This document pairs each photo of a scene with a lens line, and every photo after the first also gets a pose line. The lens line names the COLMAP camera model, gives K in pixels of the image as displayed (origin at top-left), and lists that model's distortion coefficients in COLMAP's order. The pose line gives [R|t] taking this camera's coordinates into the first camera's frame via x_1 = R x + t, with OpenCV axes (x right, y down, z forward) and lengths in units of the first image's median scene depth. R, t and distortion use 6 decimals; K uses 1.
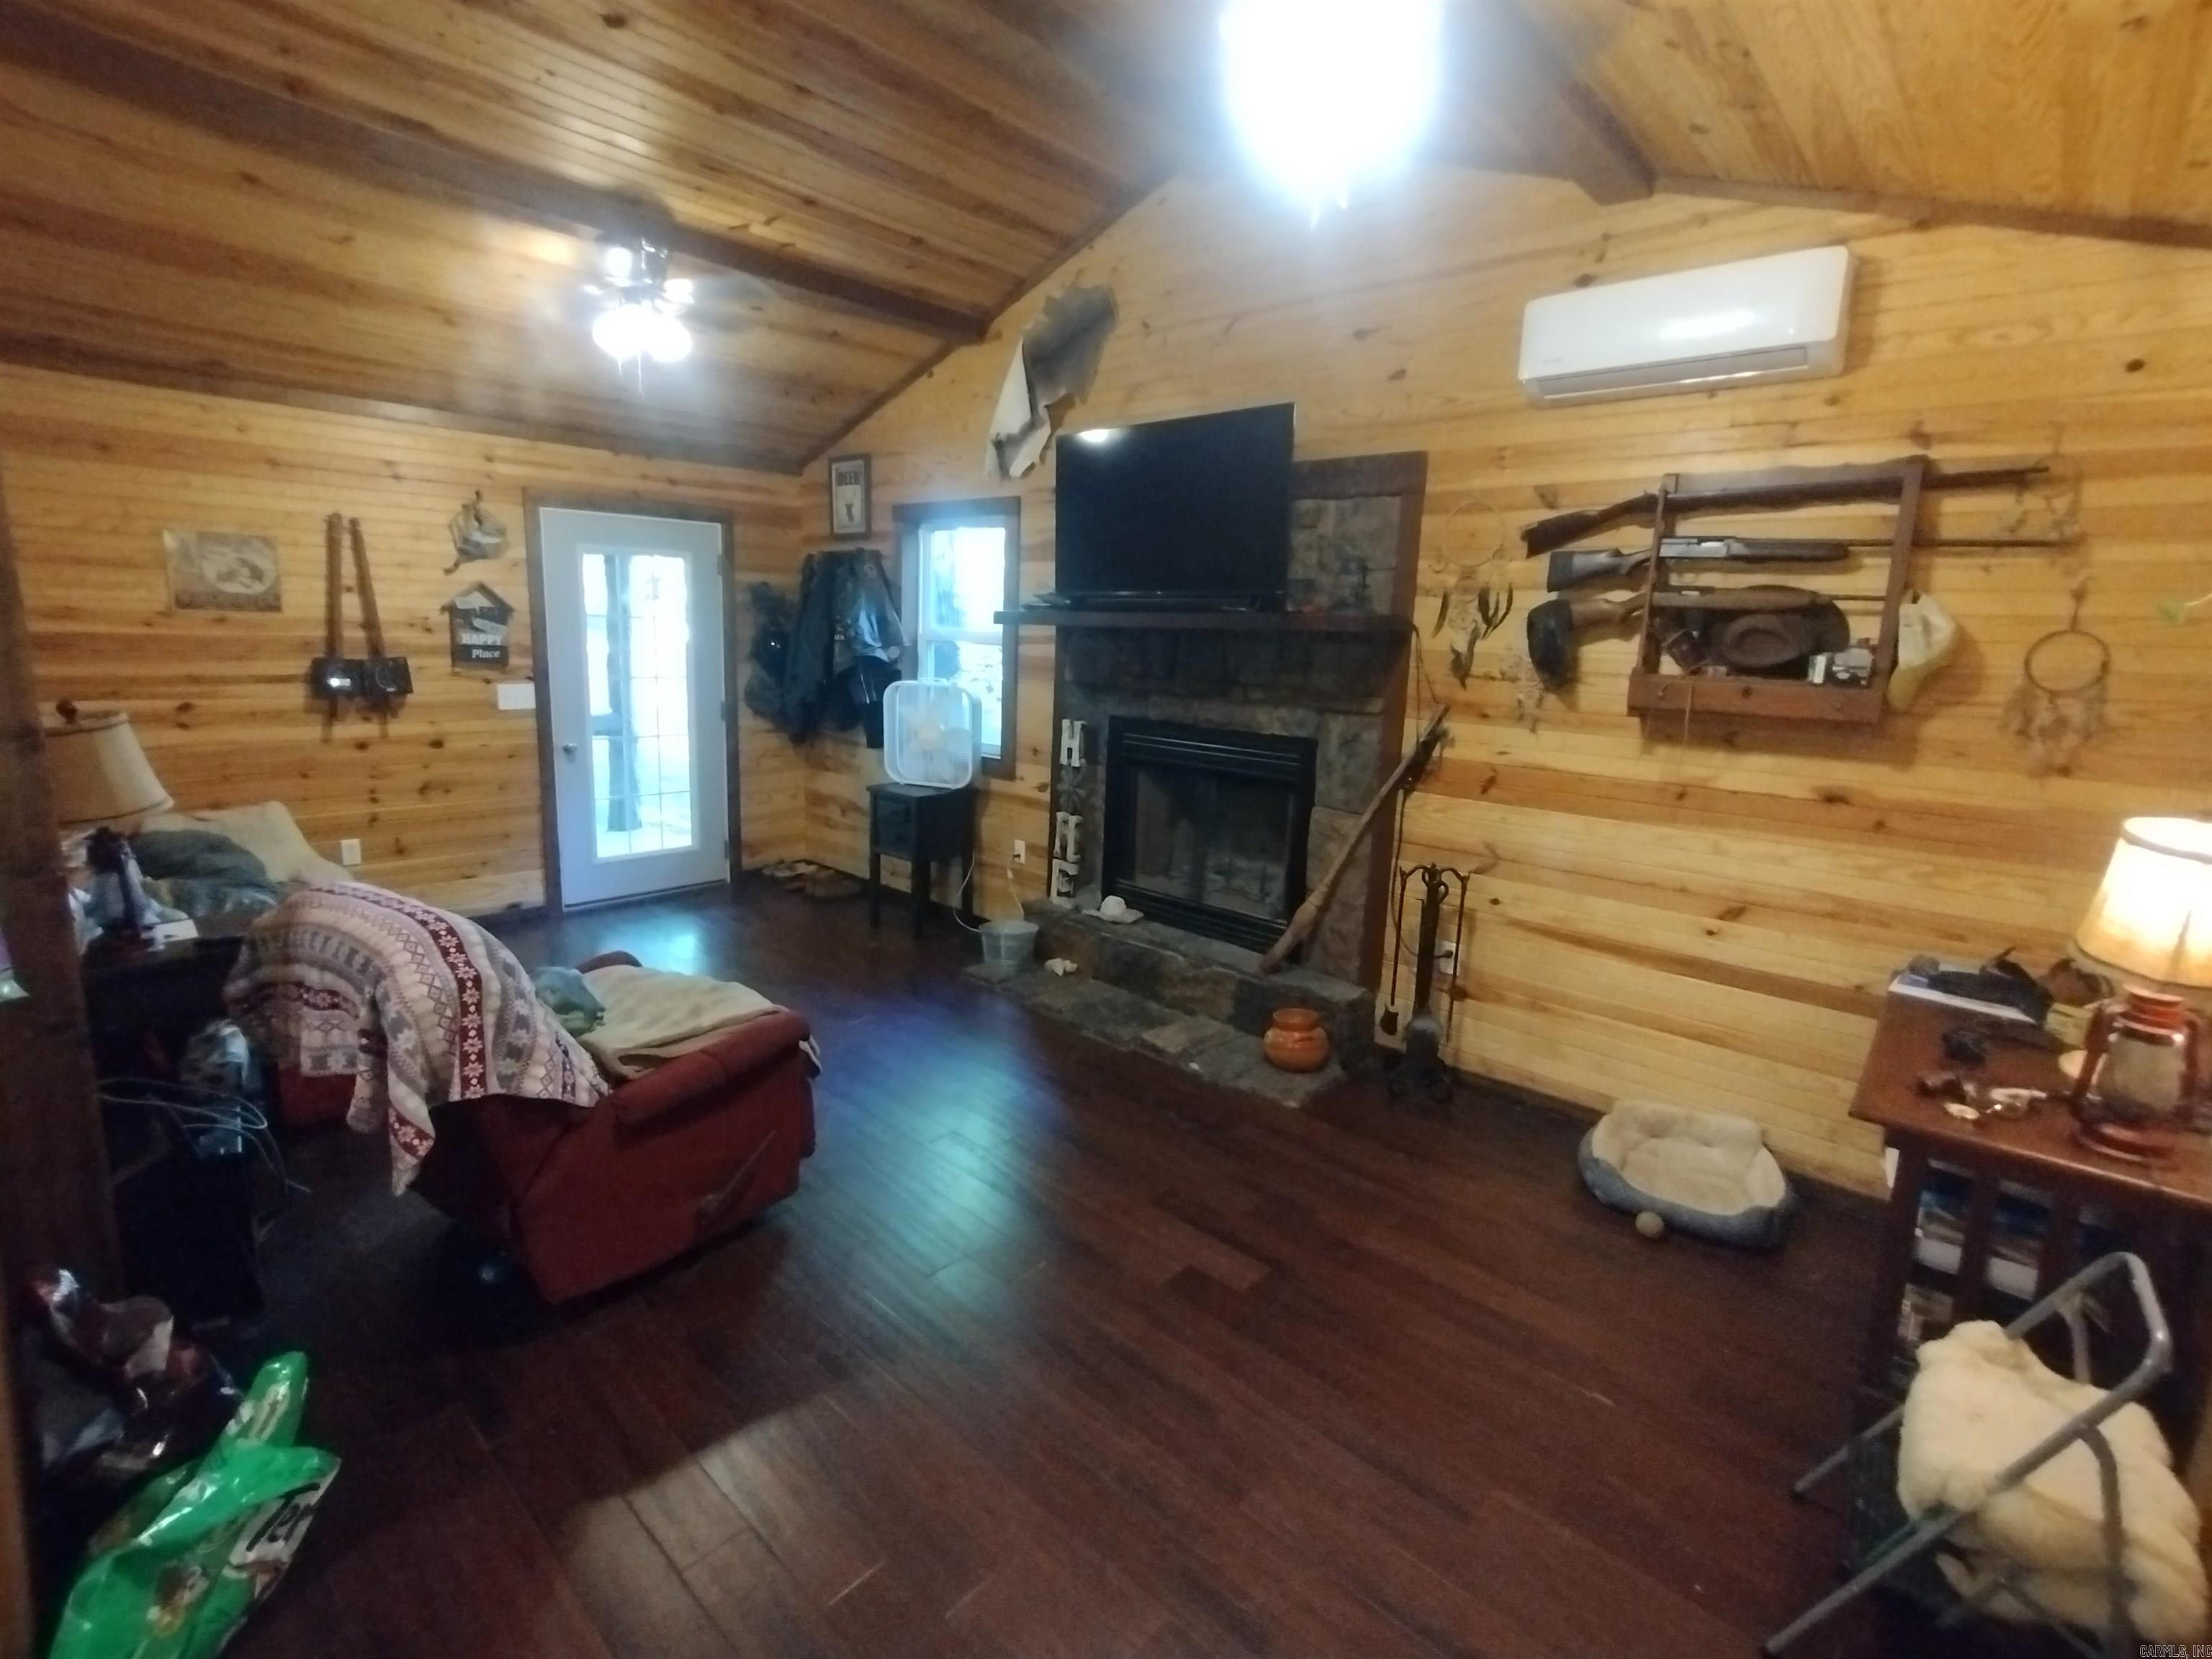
lens RADIAL K [[1008.5, 0, 1058.0], [0, 1008.5, 812.6], [0, 0, 1]] dist [0.000039, -0.001673]
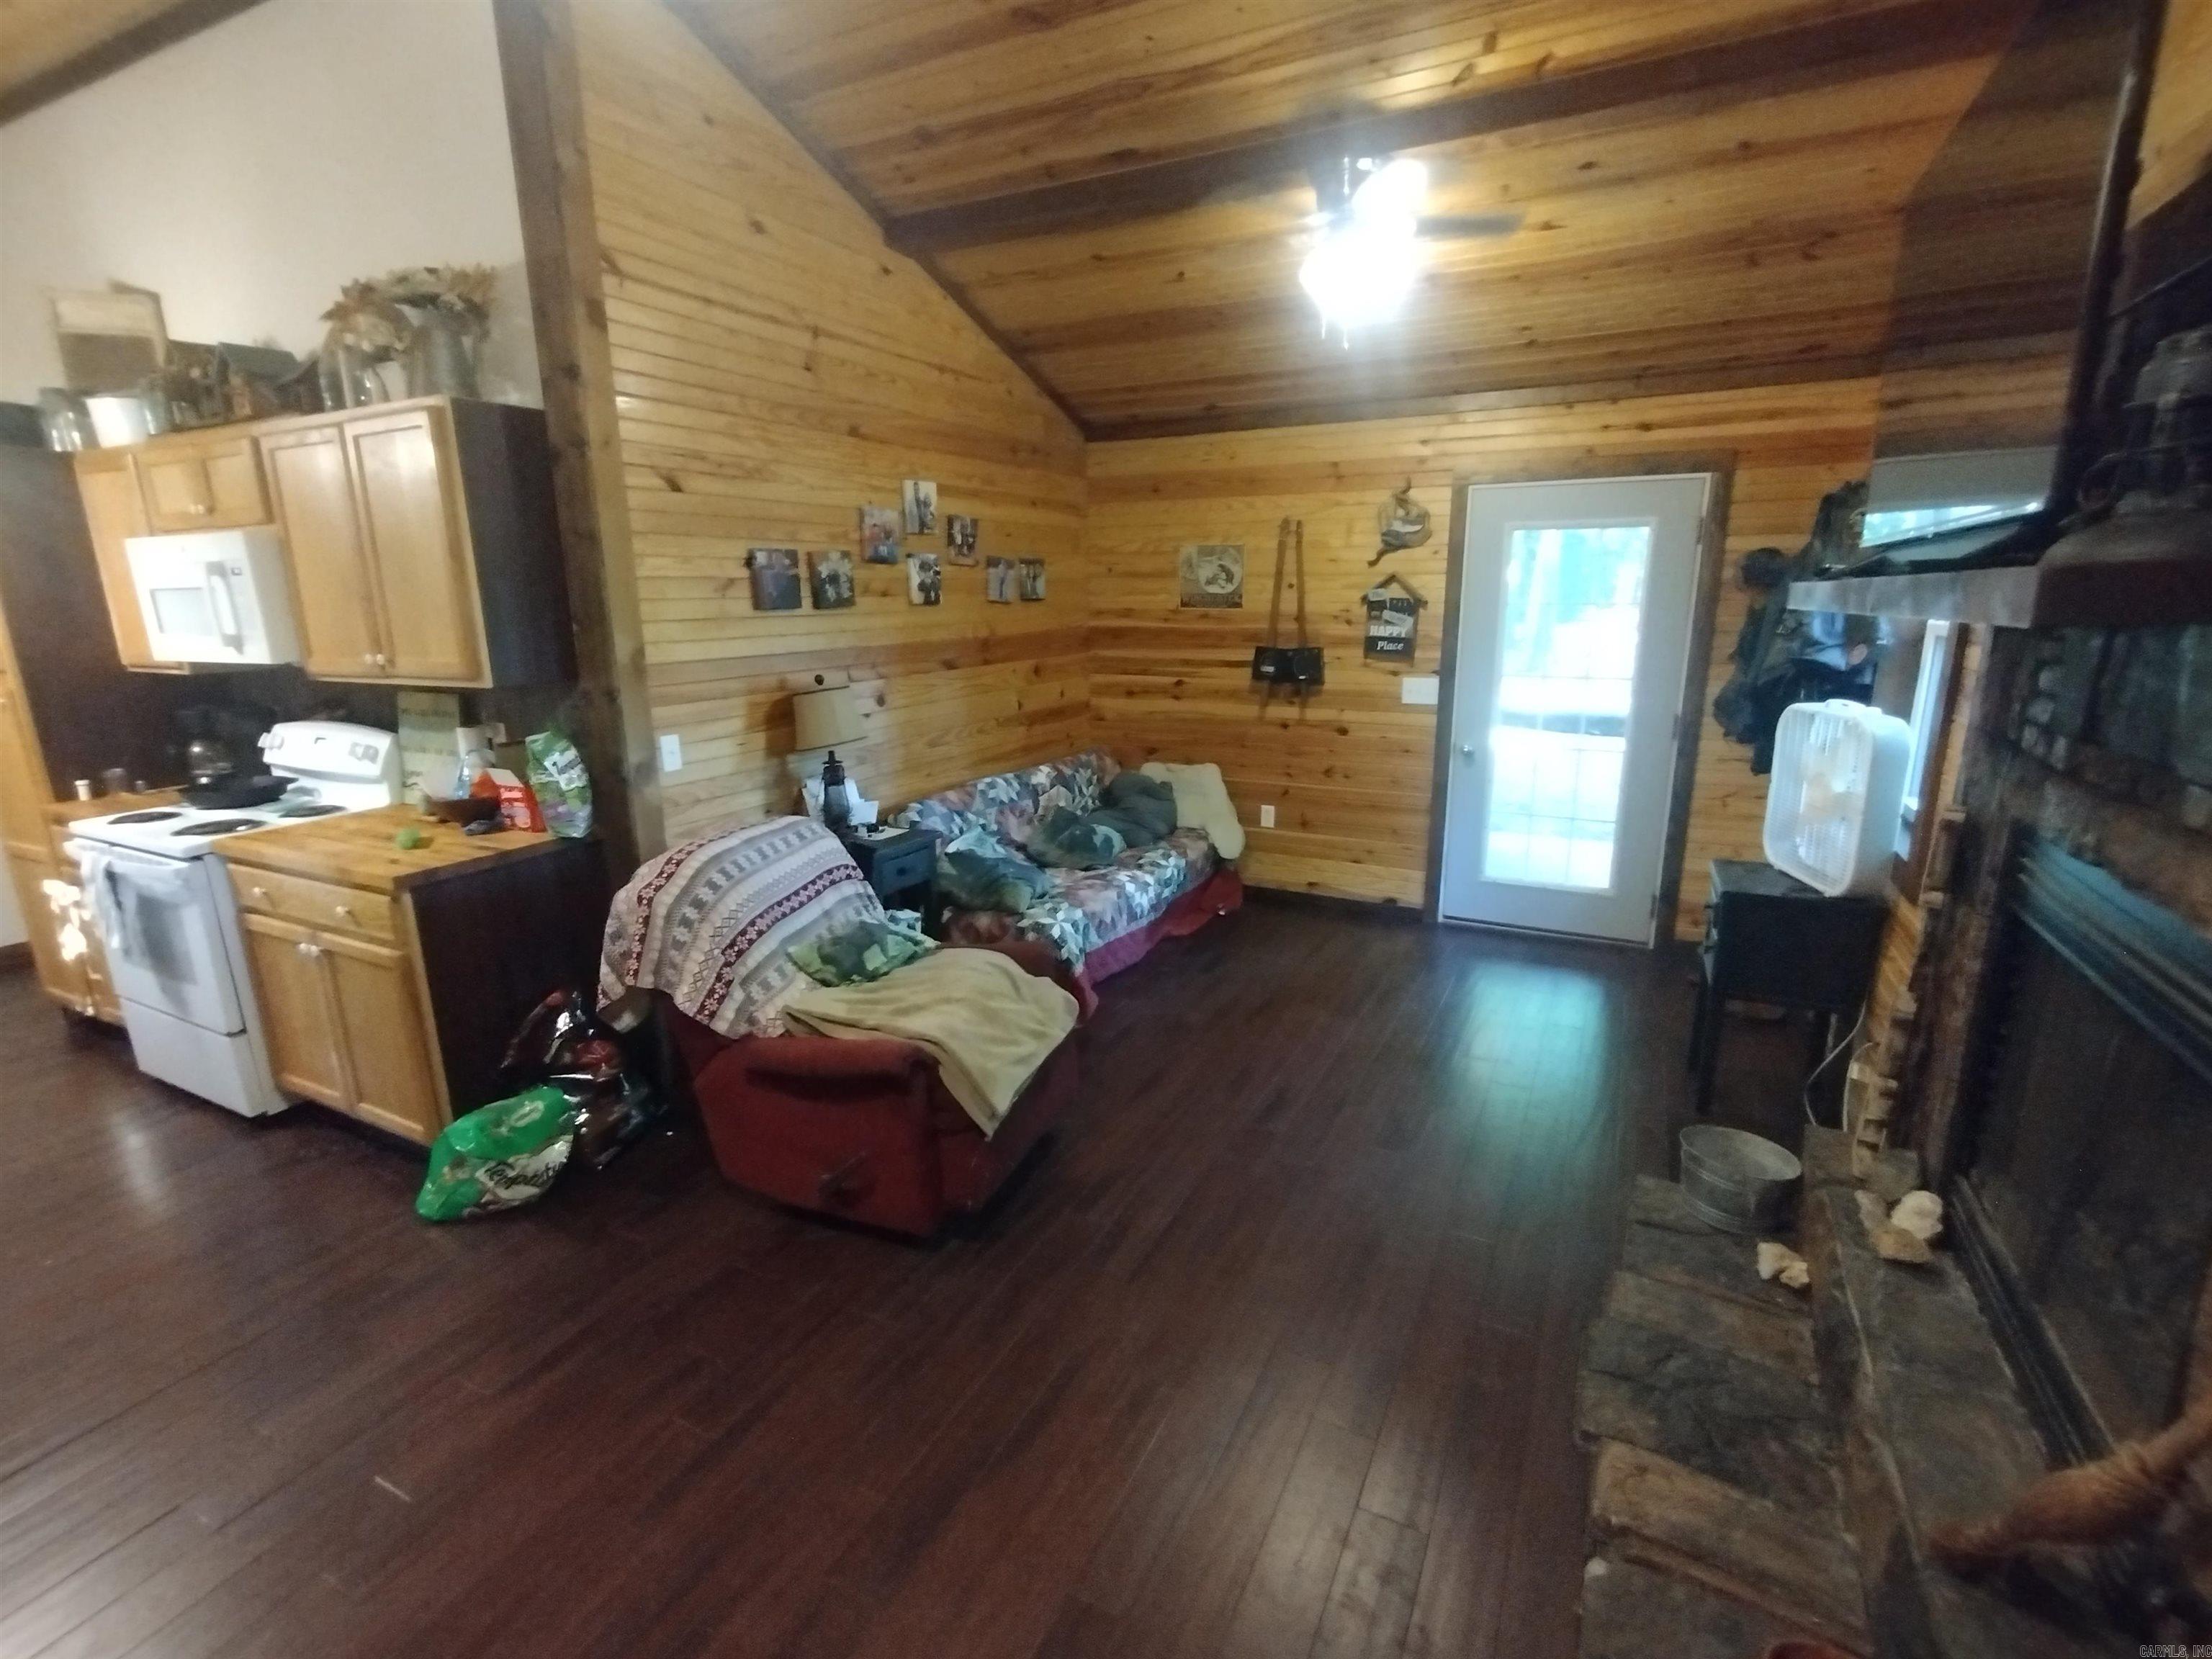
lens RADIAL K [[1008.5, 0, 1105.6], [0, 1008.5, 839.8], [0, 0, 1]] dist [0.000039, -0.001673]
pose [[0.296411, 0.196969, -0.934529, 0.367958], [-0.158236, 0.975107, 0.155333, -0.094935], [0.941861, 0.101834, 0.320200, 0.511558]]
